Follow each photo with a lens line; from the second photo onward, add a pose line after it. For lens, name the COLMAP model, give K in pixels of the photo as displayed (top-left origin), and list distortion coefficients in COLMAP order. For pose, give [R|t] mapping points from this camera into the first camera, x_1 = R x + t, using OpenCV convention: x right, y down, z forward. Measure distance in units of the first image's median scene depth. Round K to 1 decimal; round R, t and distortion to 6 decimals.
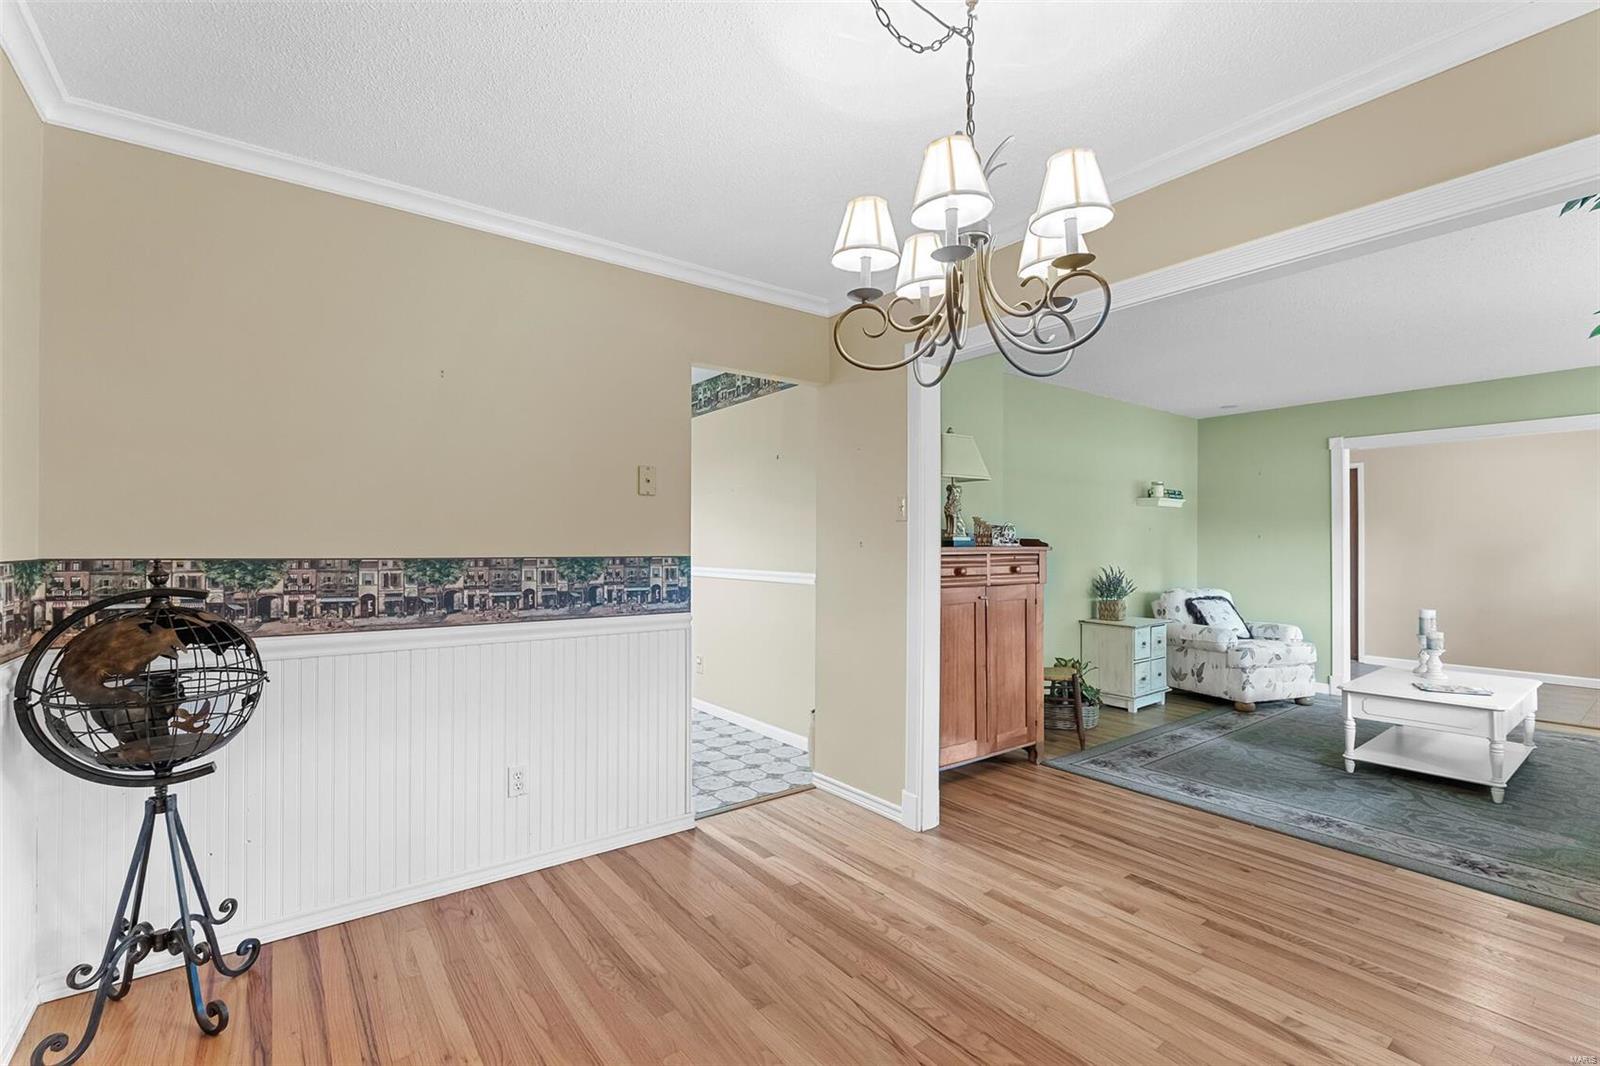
lens RADIAL K [[698.3, 0, 800.0], [0, 698.3, 533.0], [0, 0, 1]] dist [-0.007227, 0.000577]
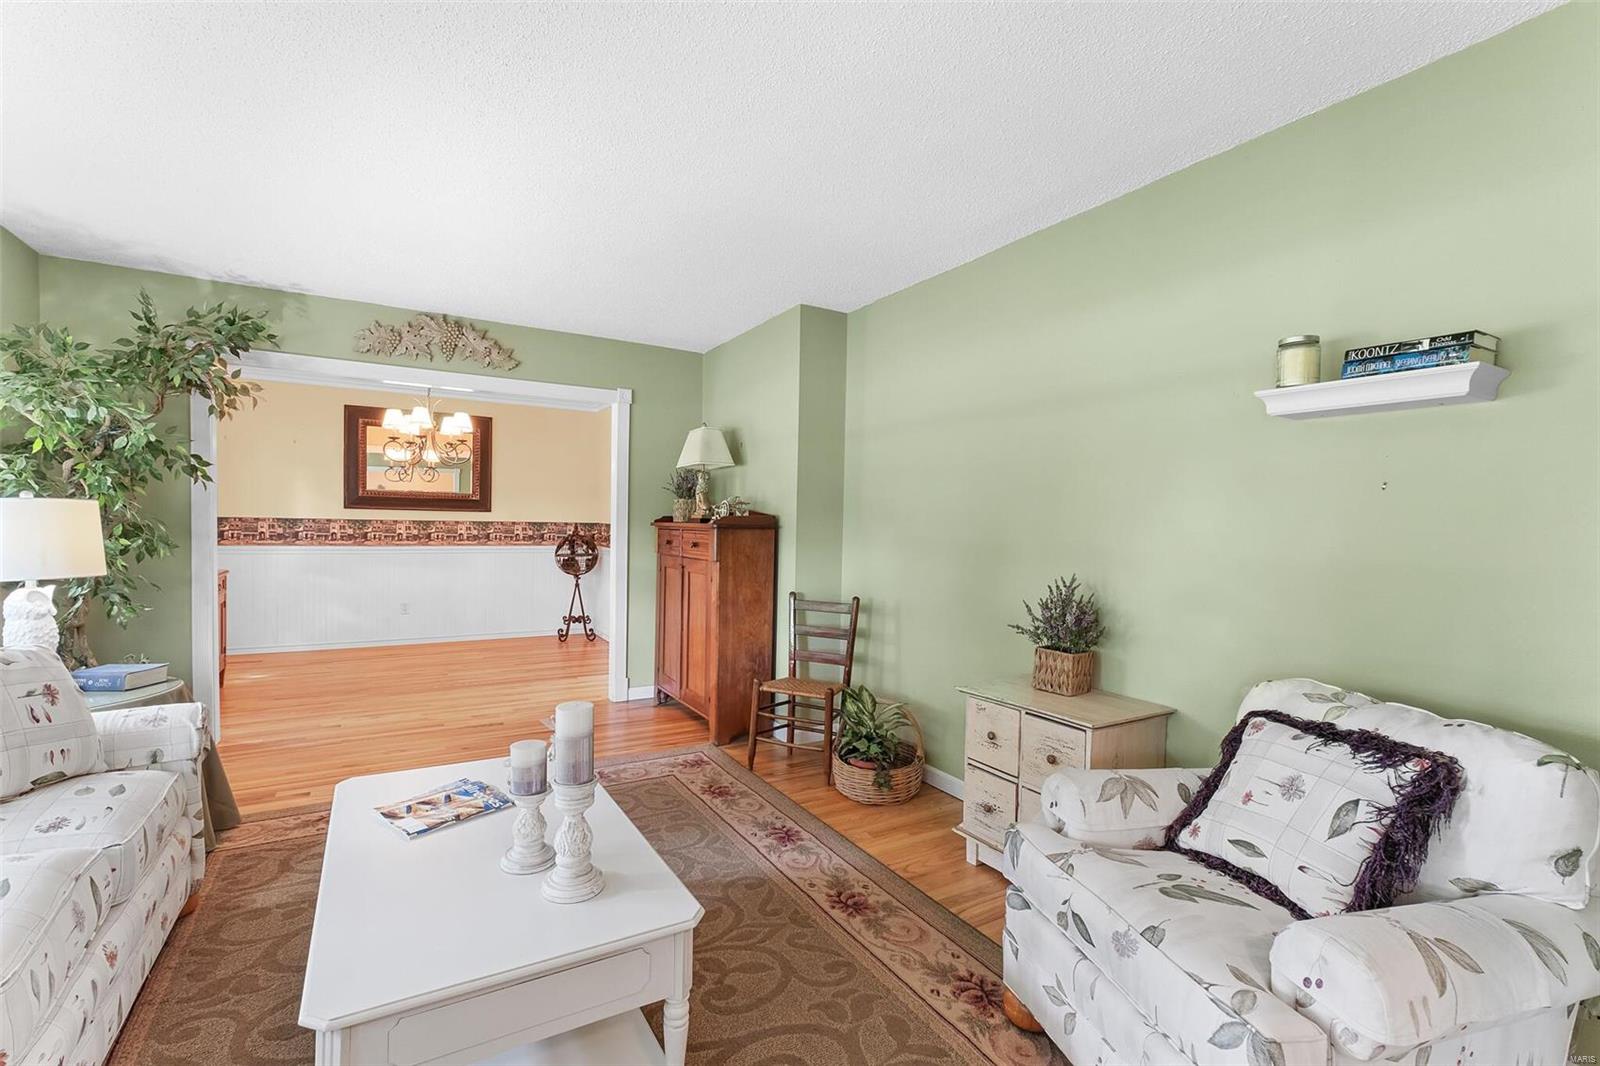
lens RADIAL K [[754.5, 0, 800.0], [0, 754.5, 533.0], [0, 0, 1]] dist [-0.001306, -0.000401]
pose [[-0.148448, 0.005736, -0.988904, 1.321693], [-0.010299, 0.999920, 0.007345, 0.023250], [0.988867, 0.011275, -0.148378, 1.224457]]
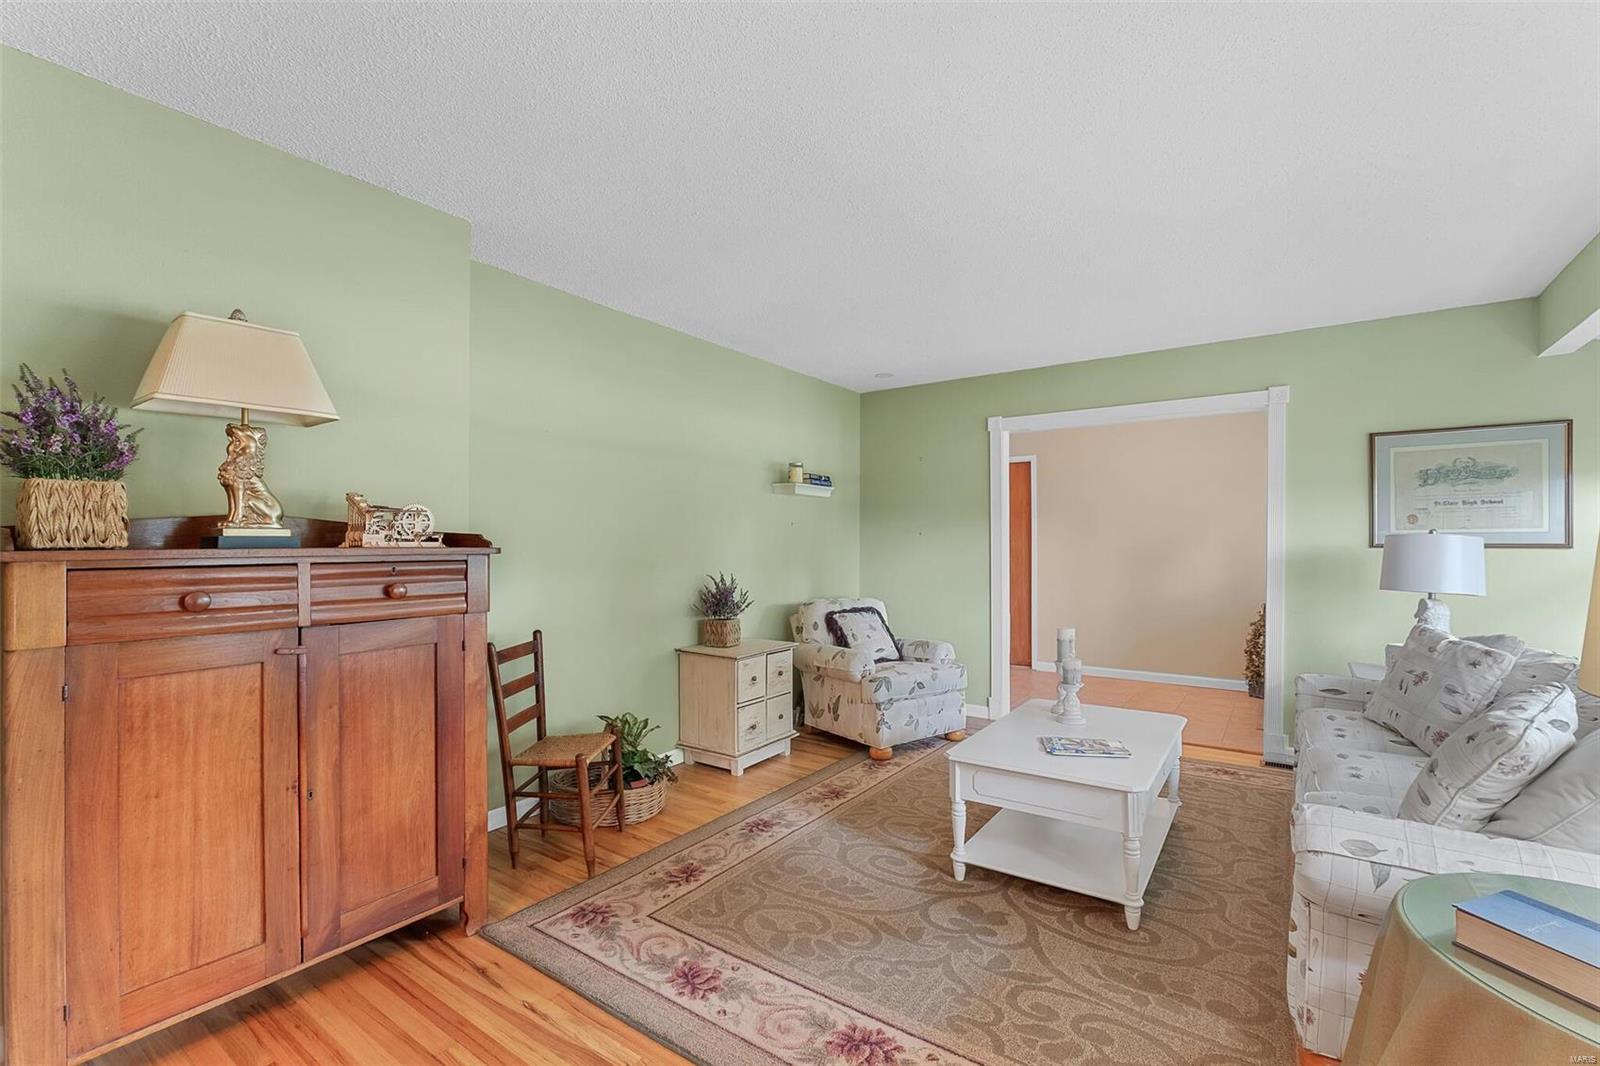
lens RADIAL K [[712.7, 0, 776.4], [0, 712.7, 533.5], [0, 0, 1]] dist [-0.002324, -0.000921]
pose [[0.957167, 0.001120, 0.289533, 0.393079], [-0.001335, 0.999999, 0.000547, 0.007314], [-0.289532, -0.000910, 0.957168, 0.363676]]
